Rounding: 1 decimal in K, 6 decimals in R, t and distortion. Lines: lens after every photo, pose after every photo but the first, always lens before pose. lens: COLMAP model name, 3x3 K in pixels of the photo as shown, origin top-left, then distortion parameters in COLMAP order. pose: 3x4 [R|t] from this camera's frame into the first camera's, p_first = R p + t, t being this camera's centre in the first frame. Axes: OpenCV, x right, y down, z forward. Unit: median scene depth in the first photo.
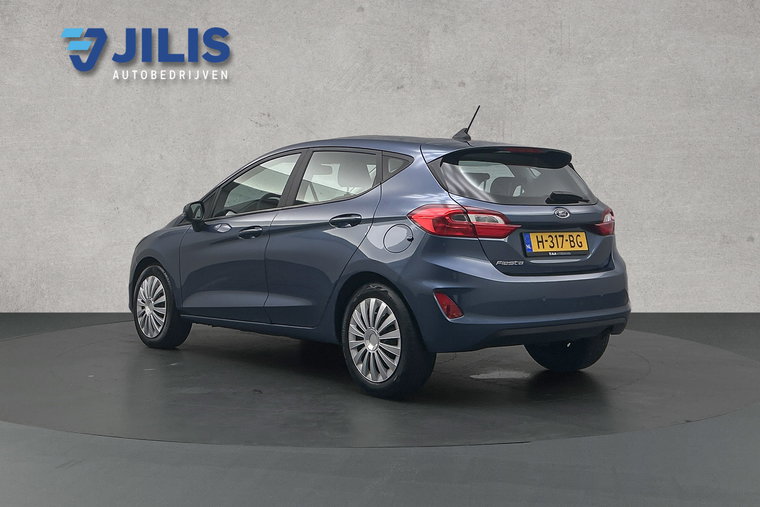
lens RADIAL K [[596.9, 0, 380.3], [0, 596.9, 253.4], [0, 0, 1]] dist [-0.008080, 0.006674]
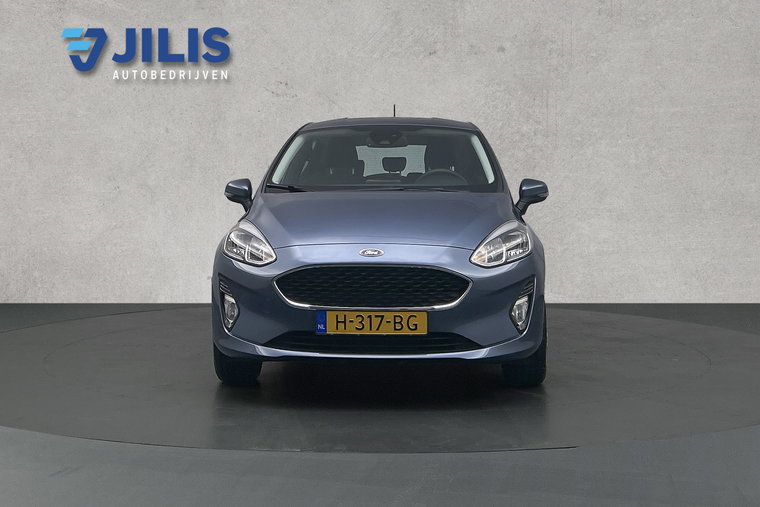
lens RADIAL K [[596.9, 0, 379.7], [0, 596.9, 254.0], [0, 0, 1]] dist [-0.008080, 0.006674]
pose [[1.000000, 0.000051, -0.000913, -0.045424], [-0.000050, 0.999999, 0.001048, 0.024002], [0.000913, -0.001048, 0.999999, 0.100377]]
